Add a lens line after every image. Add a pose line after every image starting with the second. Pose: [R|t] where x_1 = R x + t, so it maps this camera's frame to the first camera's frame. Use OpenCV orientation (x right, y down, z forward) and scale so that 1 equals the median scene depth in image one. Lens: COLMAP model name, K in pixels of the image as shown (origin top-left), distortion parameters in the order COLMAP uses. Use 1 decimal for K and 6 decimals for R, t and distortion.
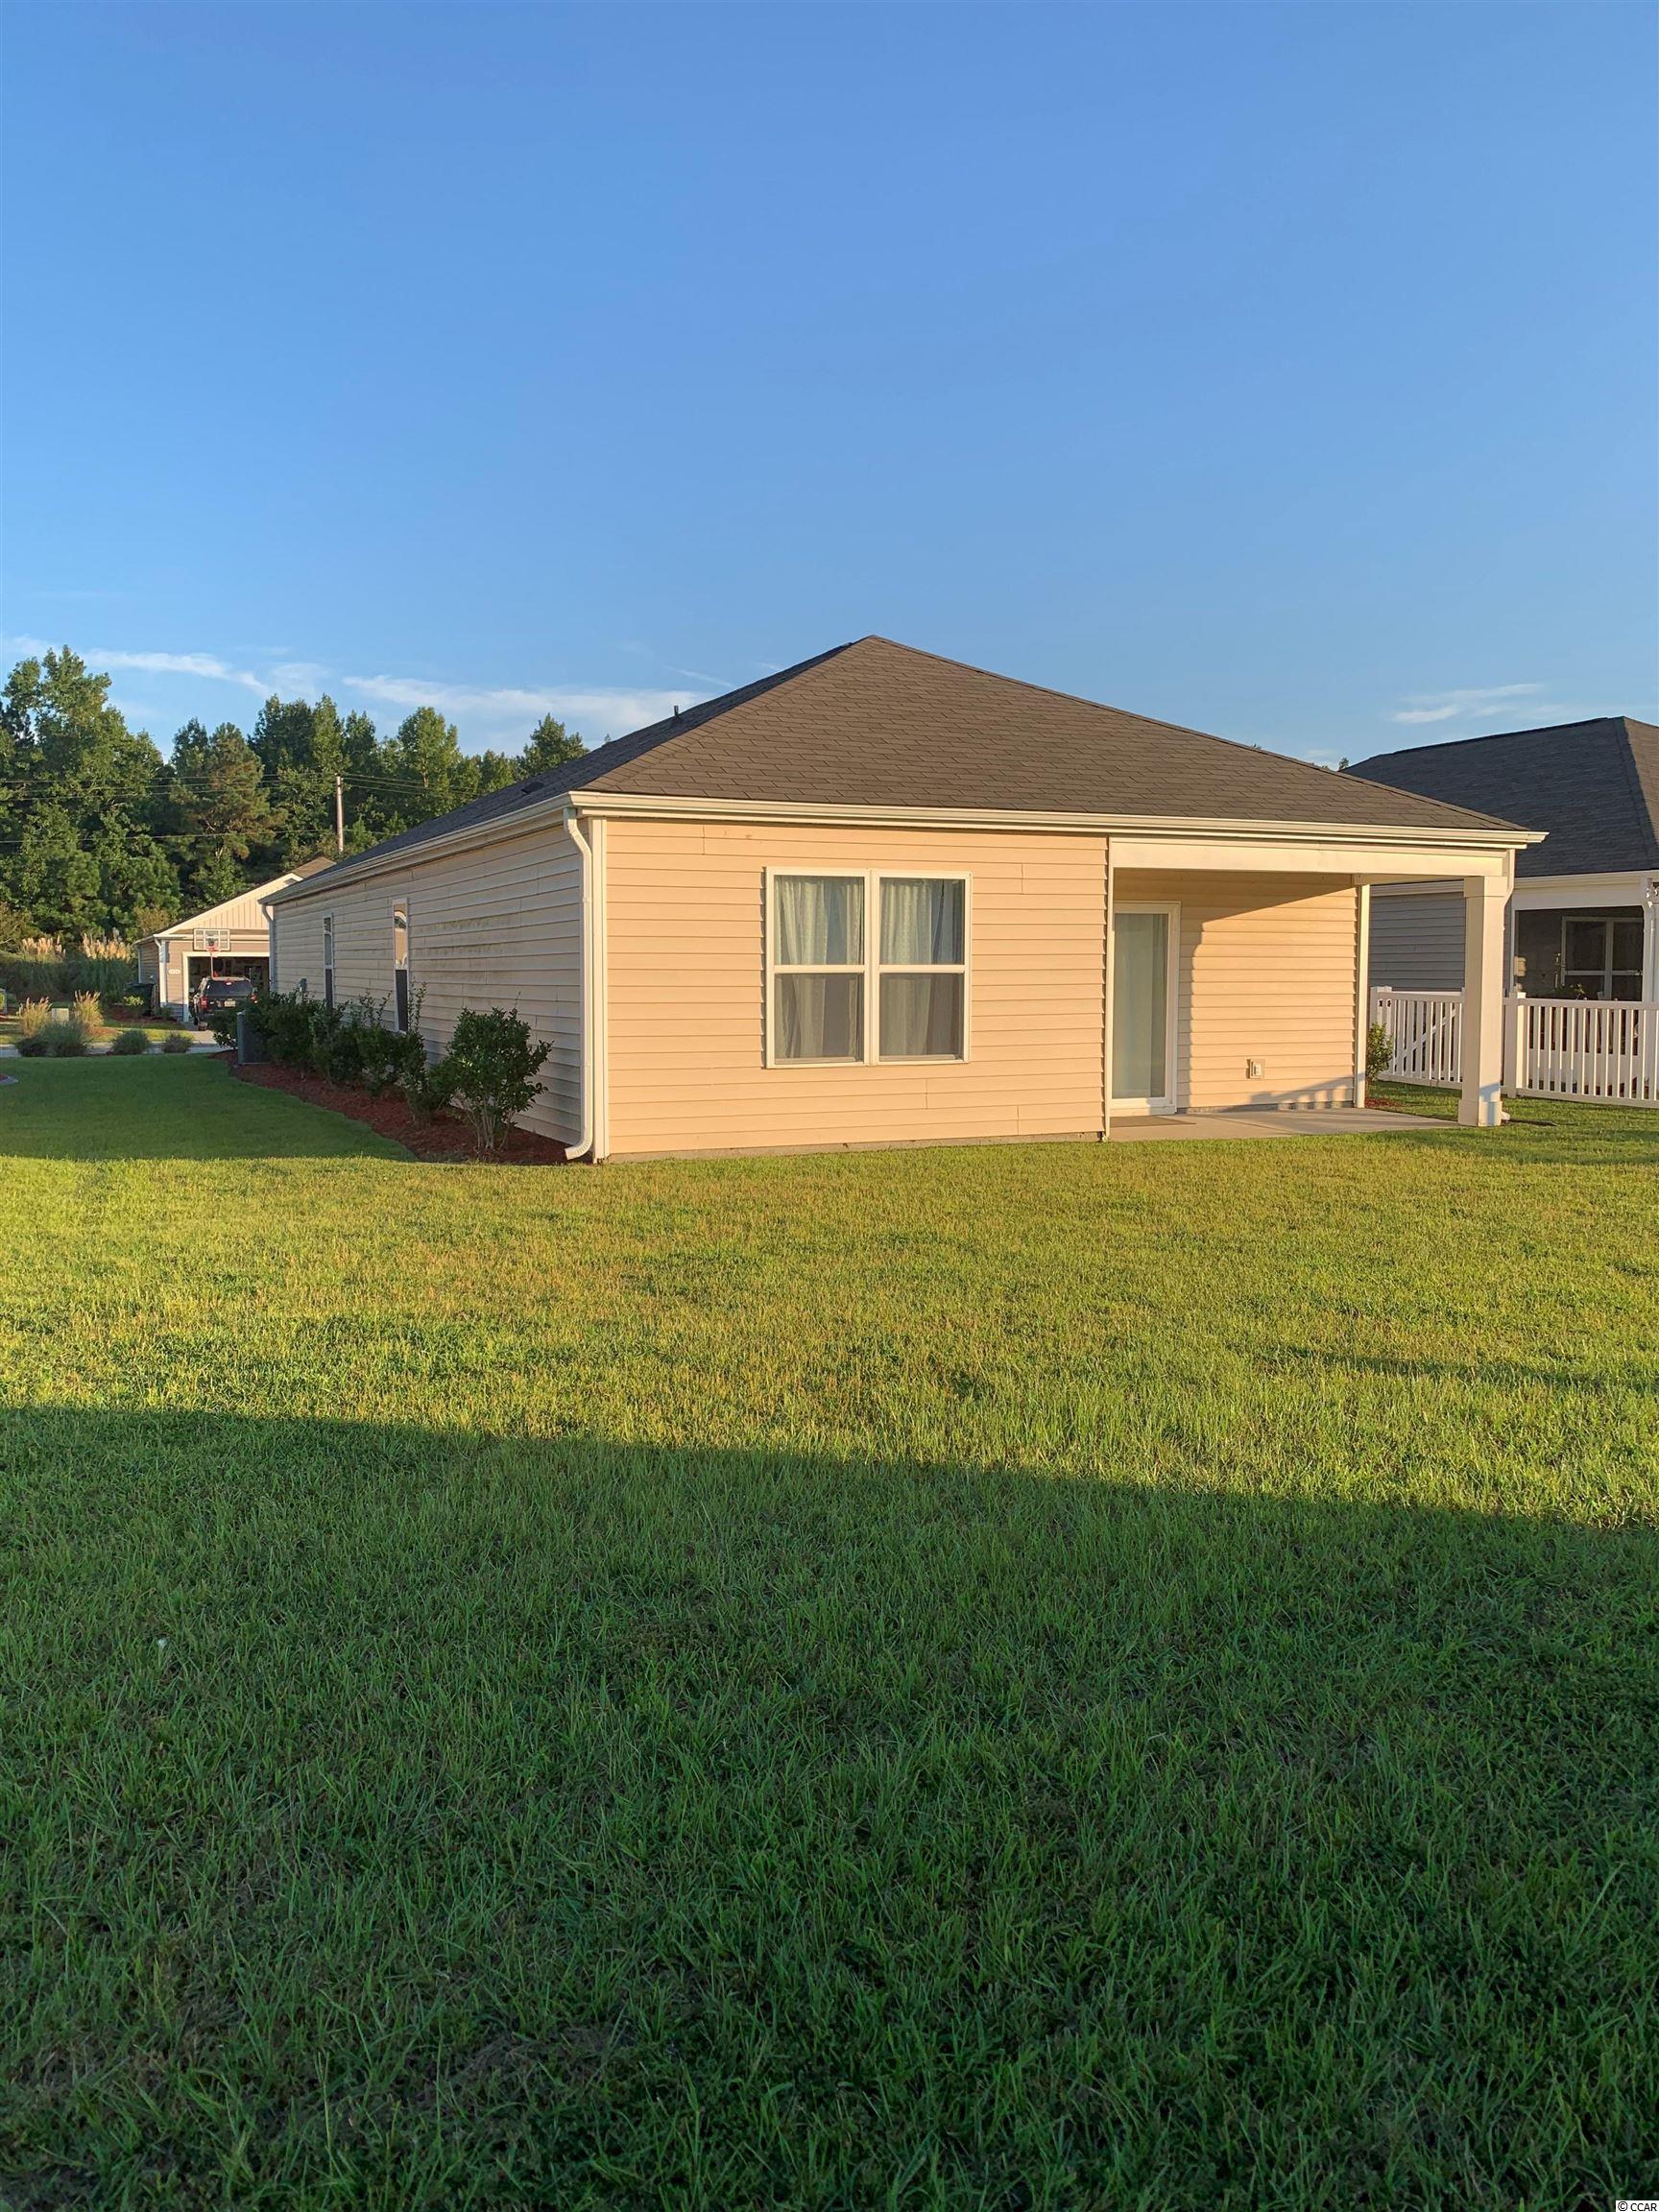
lens RADIAL K [[1744.9, 0, 829.5], [0, 1744.9, 1106.0], [0, 0, 1]] dist [0.008207, 0.011206]
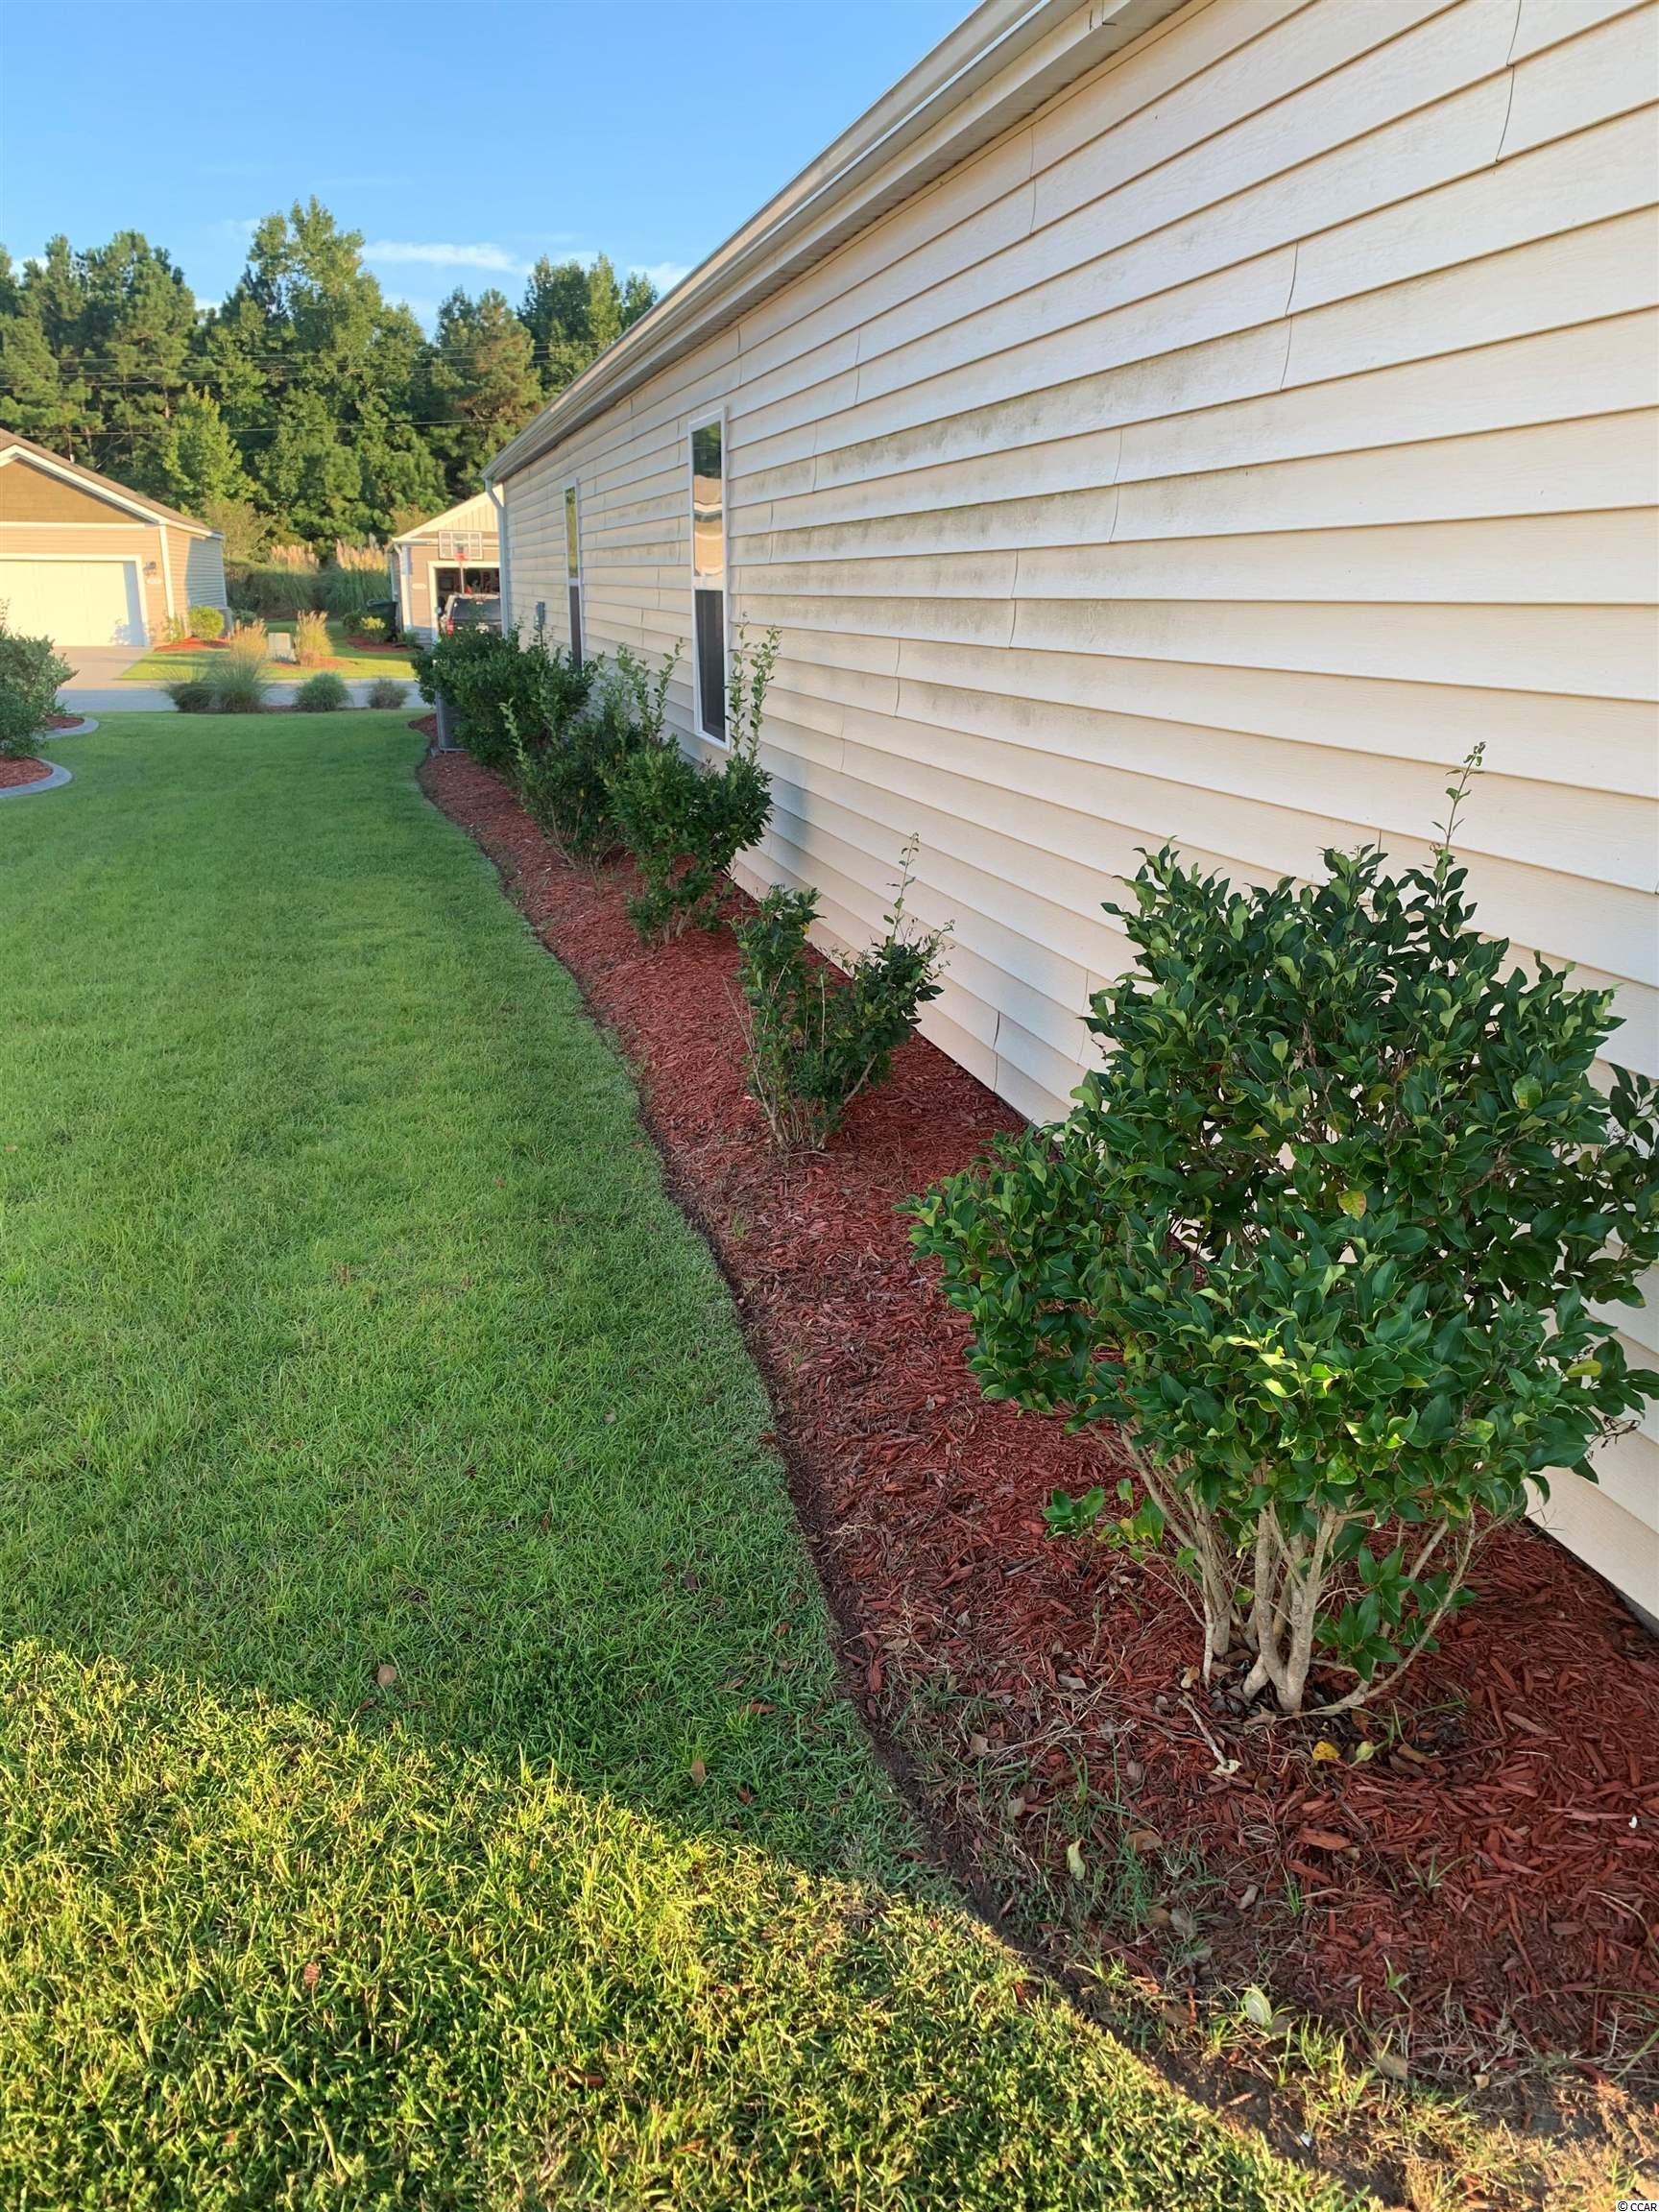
lens RADIAL K [[1744.9, 0, 829.5], [0, 1744.9, 1106.0], [0, 0, 1]] dist [0.008207, 0.011206]
pose [[0.987123, 0.049611, -0.152078, -0.156574], [-0.016534, 0.977243, 0.211478, -0.049339], [0.159109, -0.206241, 0.965479, 0.613106]]
